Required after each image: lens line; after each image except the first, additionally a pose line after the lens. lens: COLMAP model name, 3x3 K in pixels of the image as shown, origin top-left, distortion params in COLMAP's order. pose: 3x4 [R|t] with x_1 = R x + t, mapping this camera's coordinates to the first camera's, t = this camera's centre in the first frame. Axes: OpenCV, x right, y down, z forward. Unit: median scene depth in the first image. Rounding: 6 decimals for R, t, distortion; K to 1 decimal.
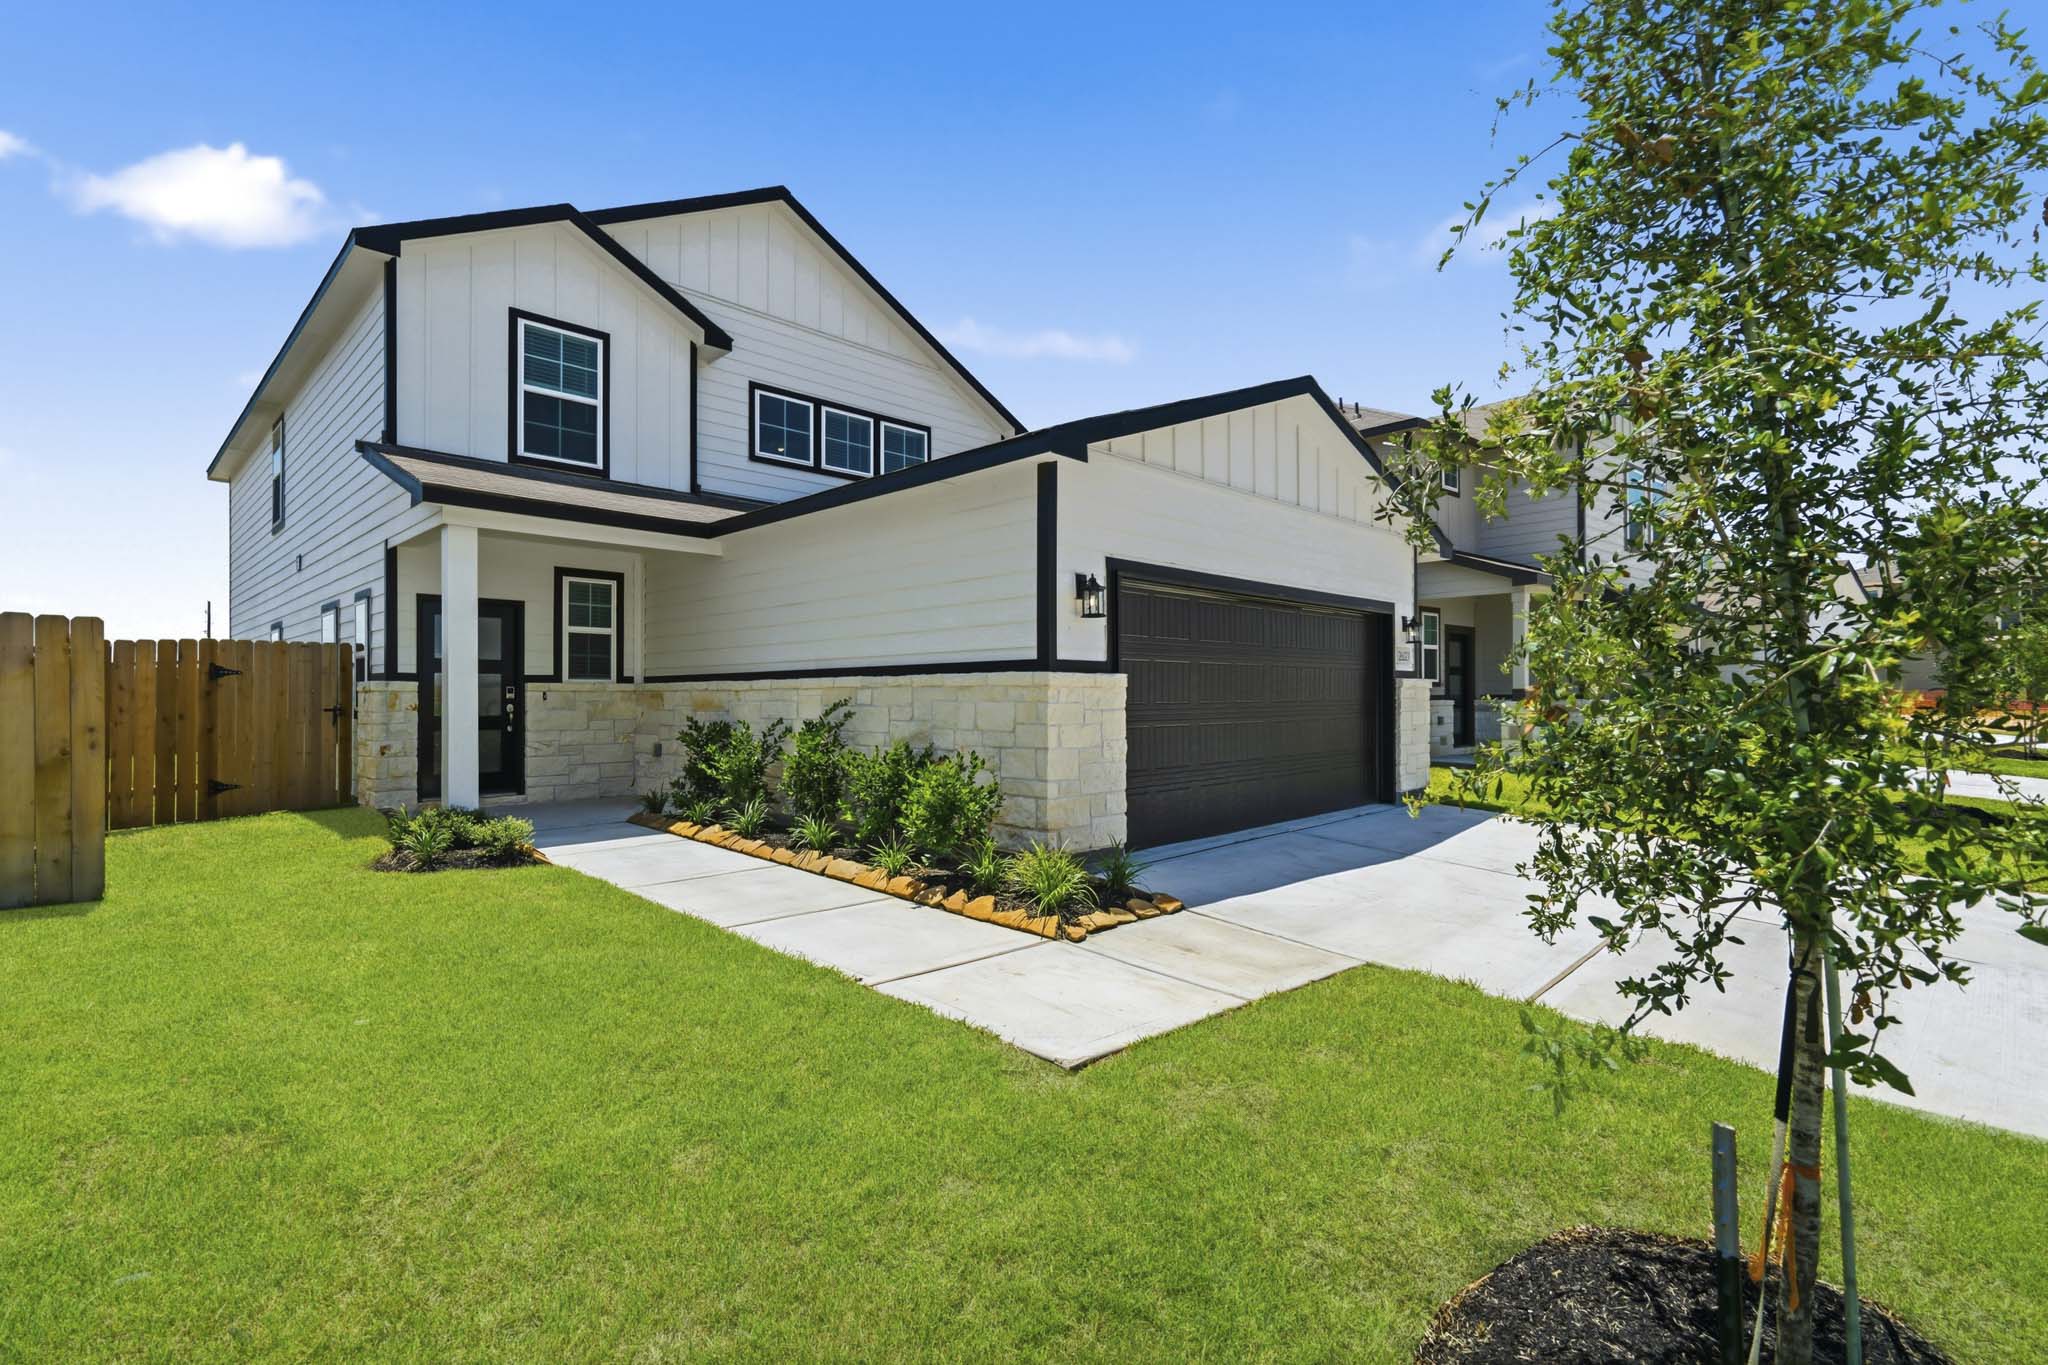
lens RADIAL K [[928.1, 0, 1017.8], [0, 928.1, 685.9], [0, 0, 1]] dist [0.001843, 0.000356]
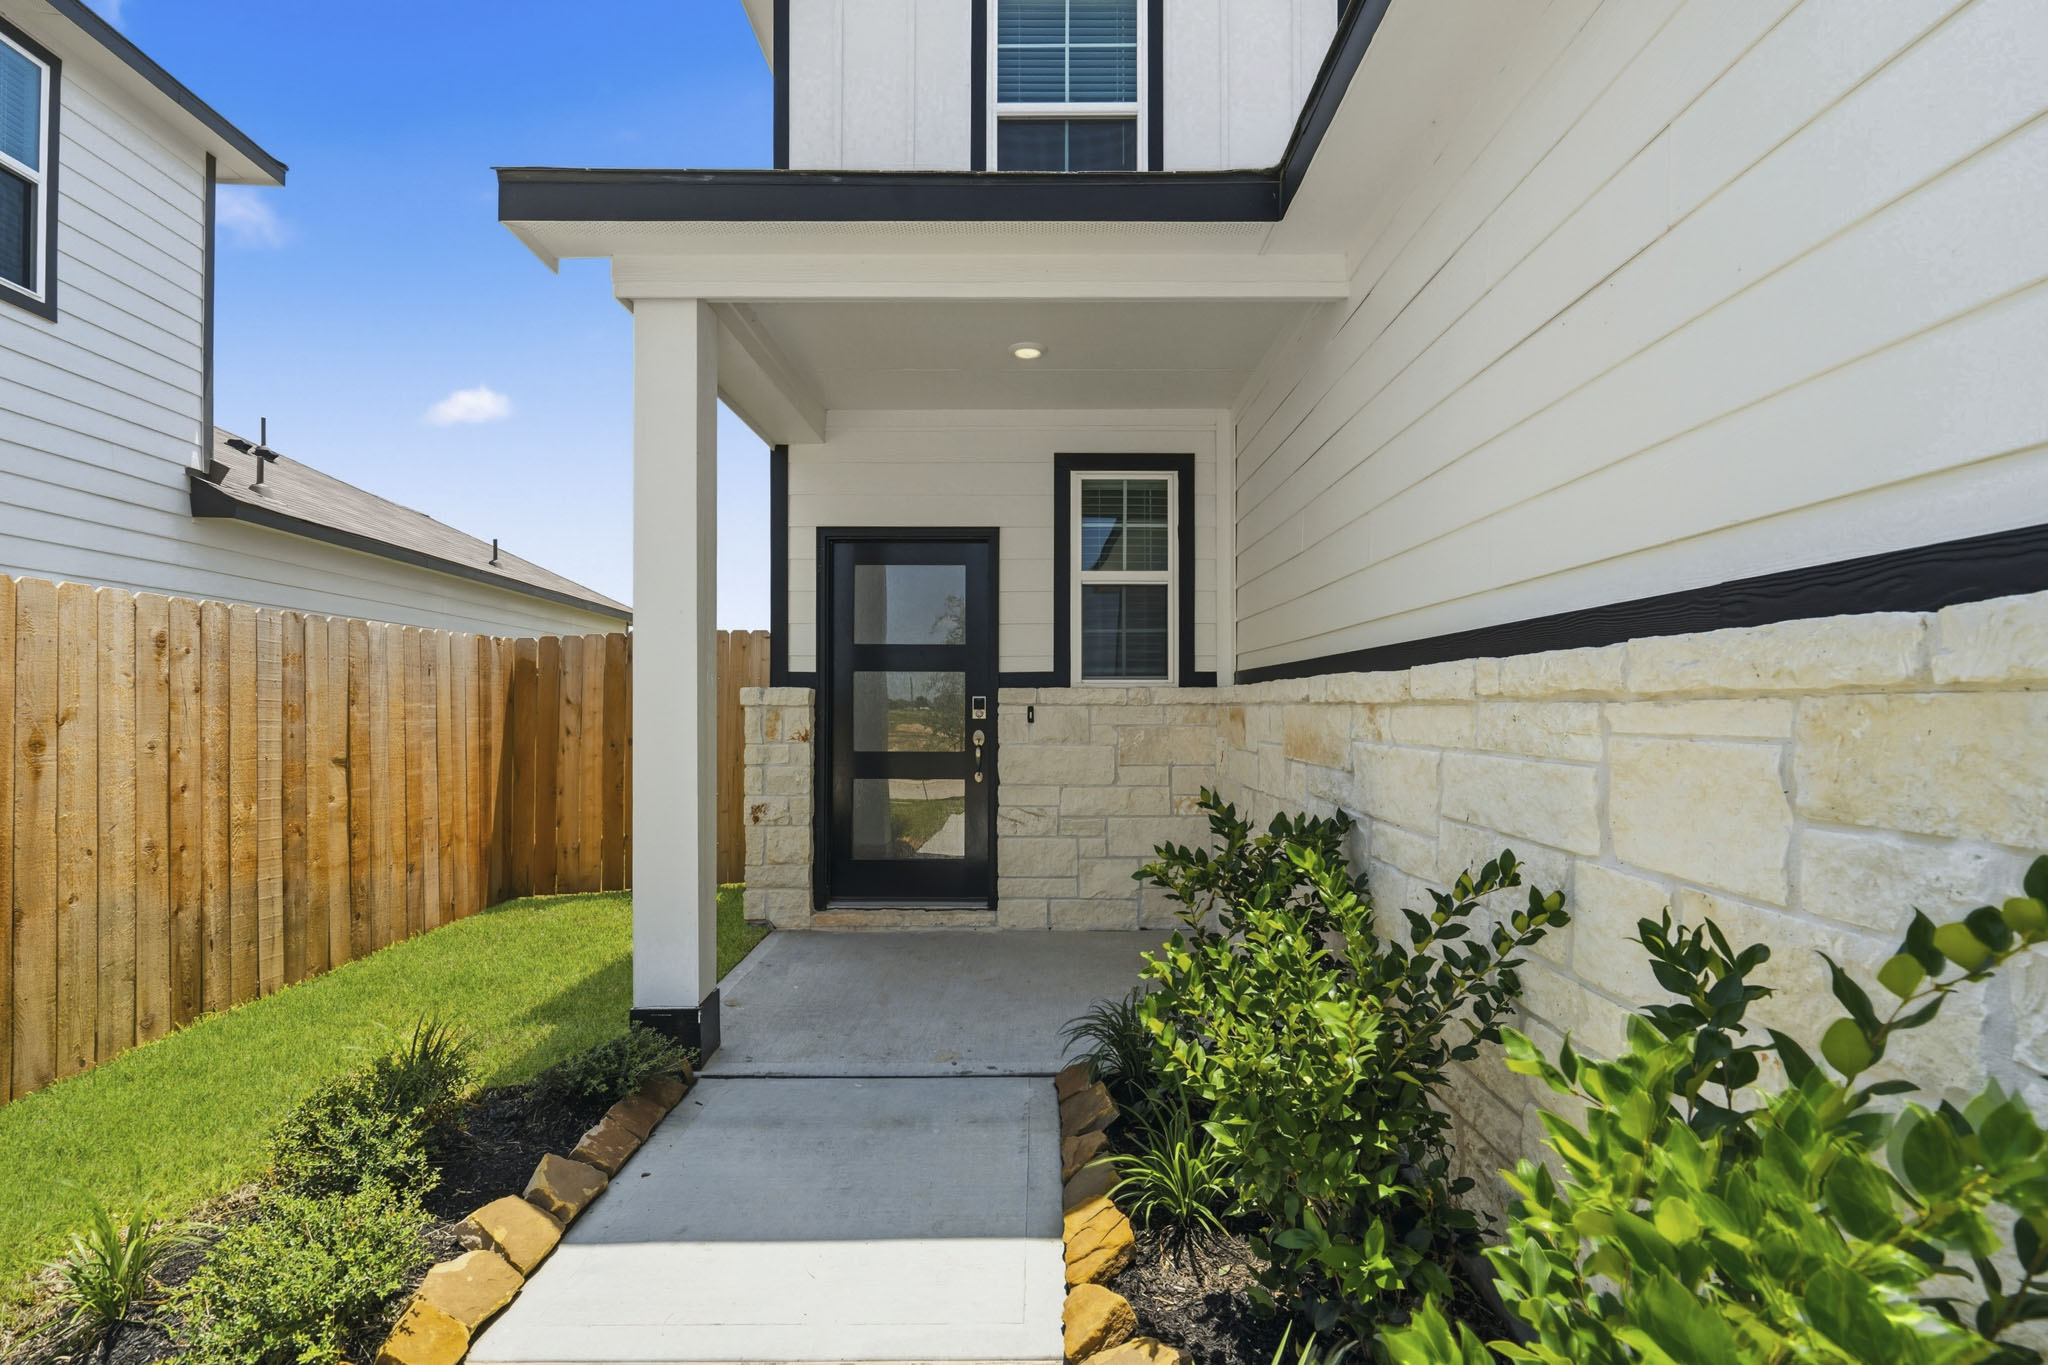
lens RADIAL K [[950.0, 0, 1027.8], [0, 950.0, 690.0], [0, 0, 1]] dist [-0.001652, 0.000216]
pose [[0.700363, -0.010184, -0.713715, -0.156562], [0.007029, 0.999948, -0.007370, 0.001739], [0.713753, 0.000145, 0.700398, 0.672611]]
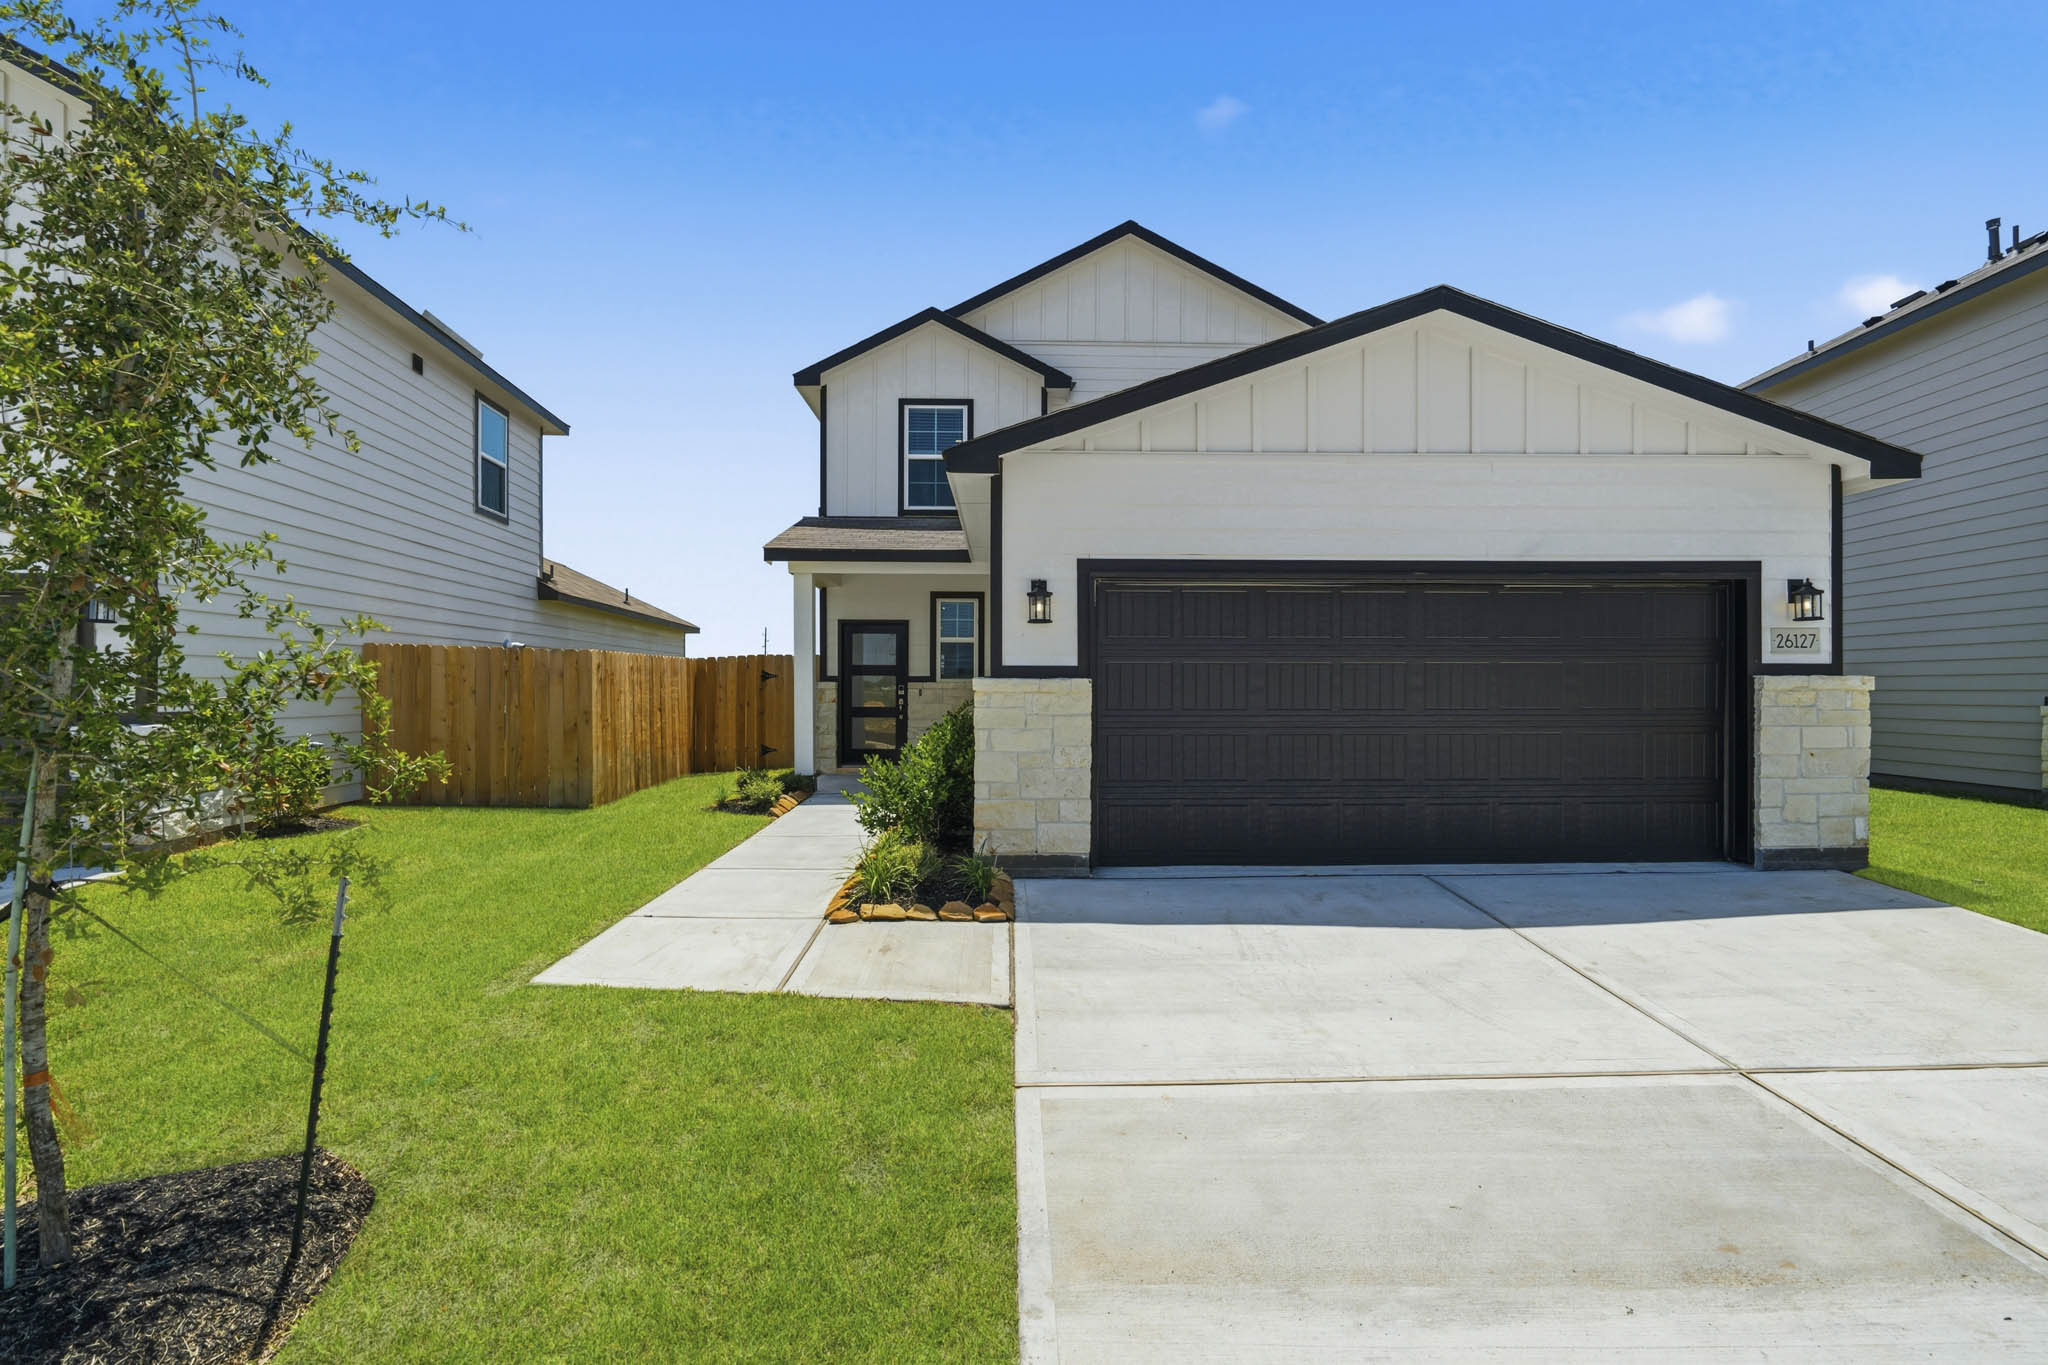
lens RADIAL K [[915.9, 0, 1024.0], [0, 915.9, 682.5], [0, 0, 1]] dist [-0.012479, 0.000017]
pose [[0.727243, 0.001102, -0.686380, 0.492854], [0.004275, 0.999972, 0.006135, -0.010766], [0.686367, -0.007396, 0.727218, 0.177385]]
